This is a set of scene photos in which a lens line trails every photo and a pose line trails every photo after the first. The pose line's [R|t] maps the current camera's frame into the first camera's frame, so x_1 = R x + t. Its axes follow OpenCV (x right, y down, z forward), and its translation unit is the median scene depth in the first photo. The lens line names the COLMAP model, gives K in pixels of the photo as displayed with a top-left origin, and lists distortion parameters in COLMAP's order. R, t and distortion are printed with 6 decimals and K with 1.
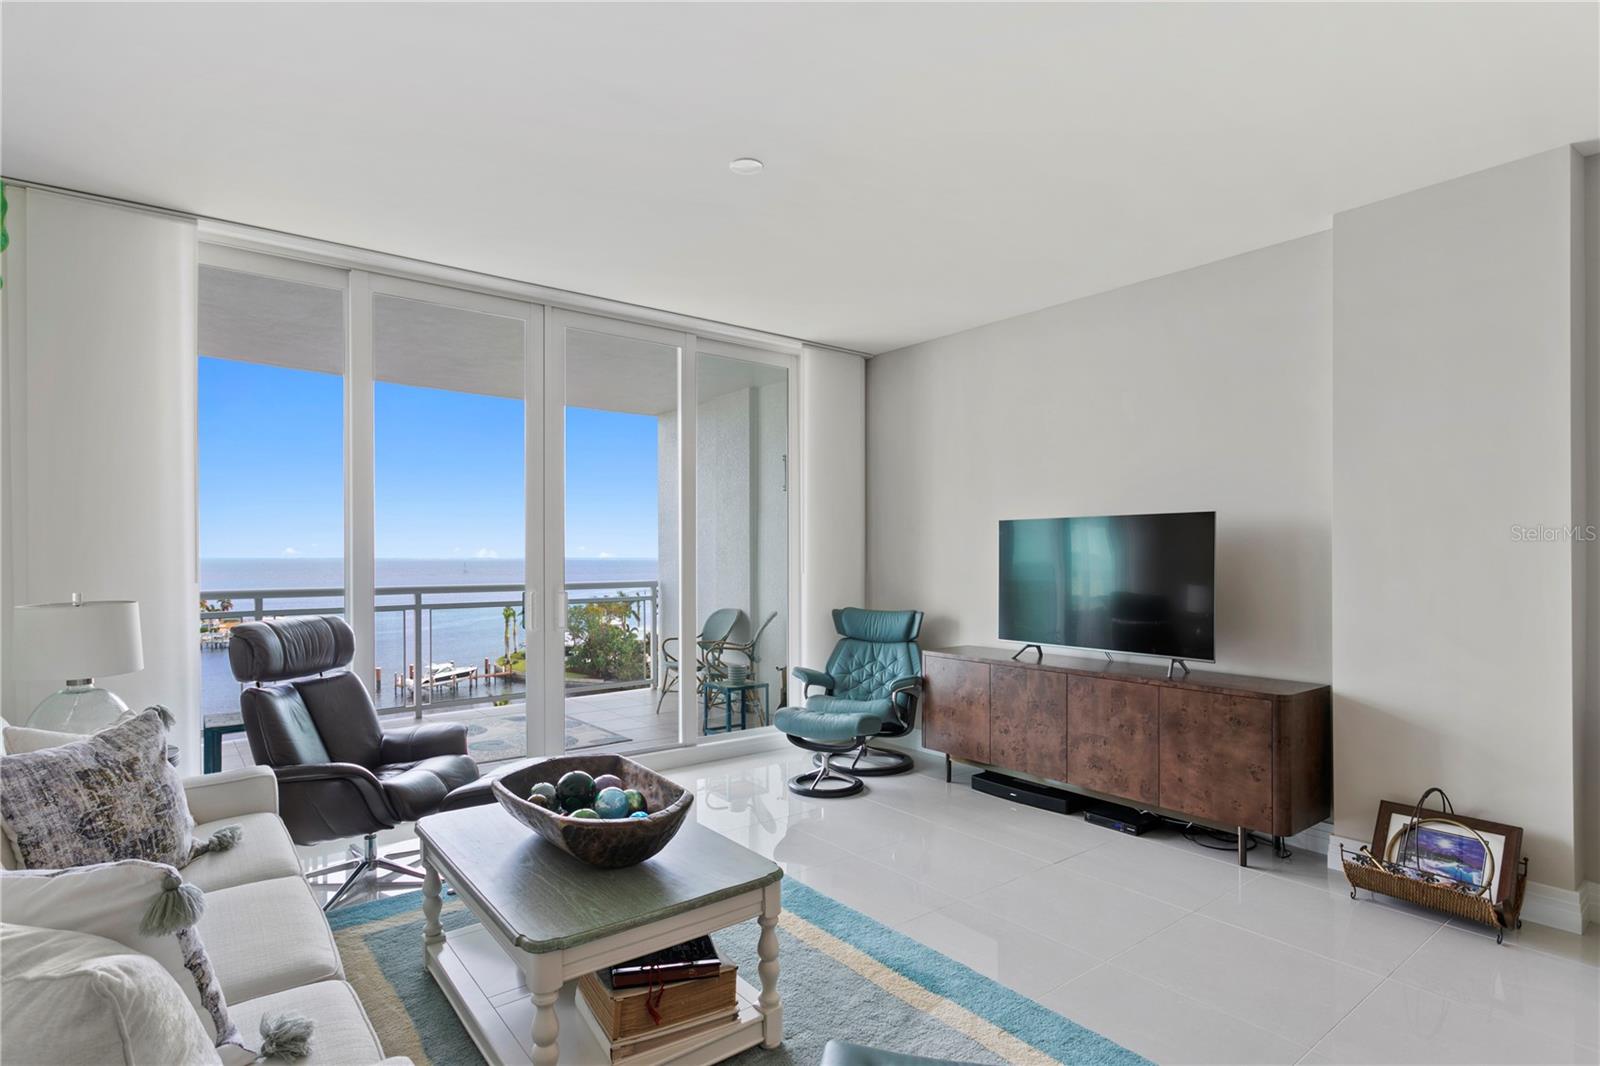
lens RADIAL K [[822.6, 0, 789.7], [0, 822.6, 553.3], [0, 0, 1]] dist [-0.002830, 0.001051]
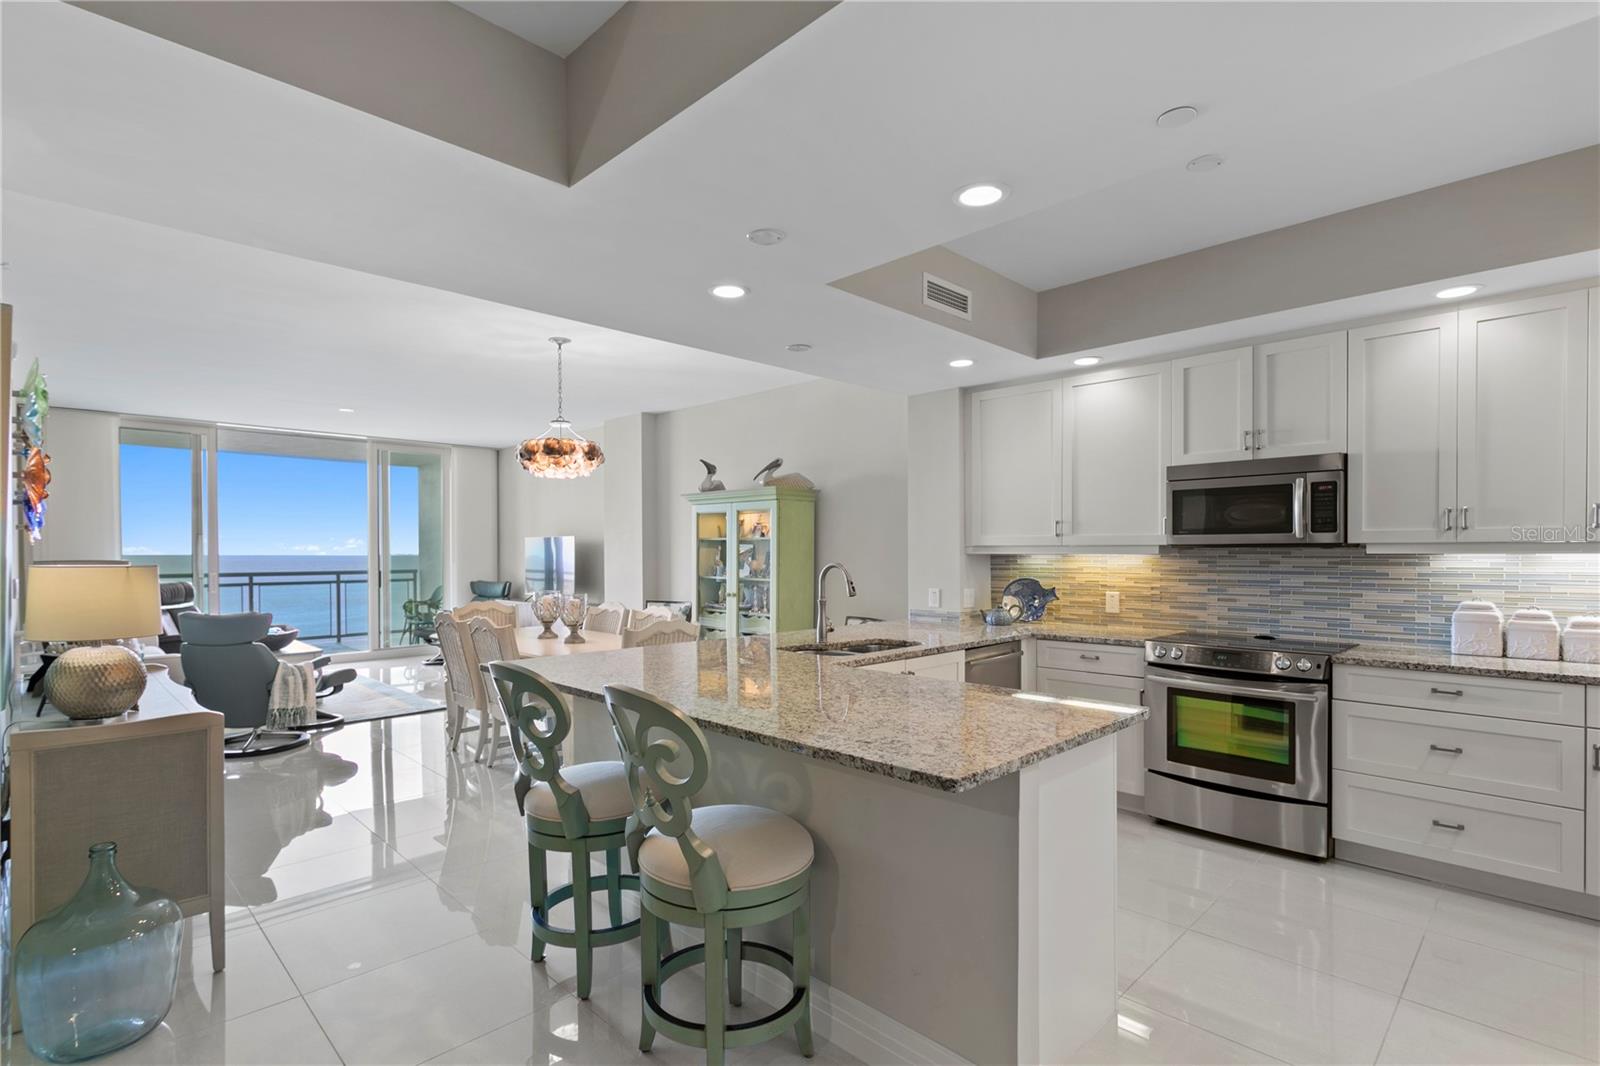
lens RADIAL K [[767.5, 0, 779.1], [0, 767.5, 558.5], [0, 0, 1]] dist [0.002405, 0.002312]
pose [[0.993924, -0.003844, 0.110005, 0.795551], [0.002443, 0.999914, 0.012864, -0.011361], [-0.110045, -0.012517, 0.993848, -1.220583]]
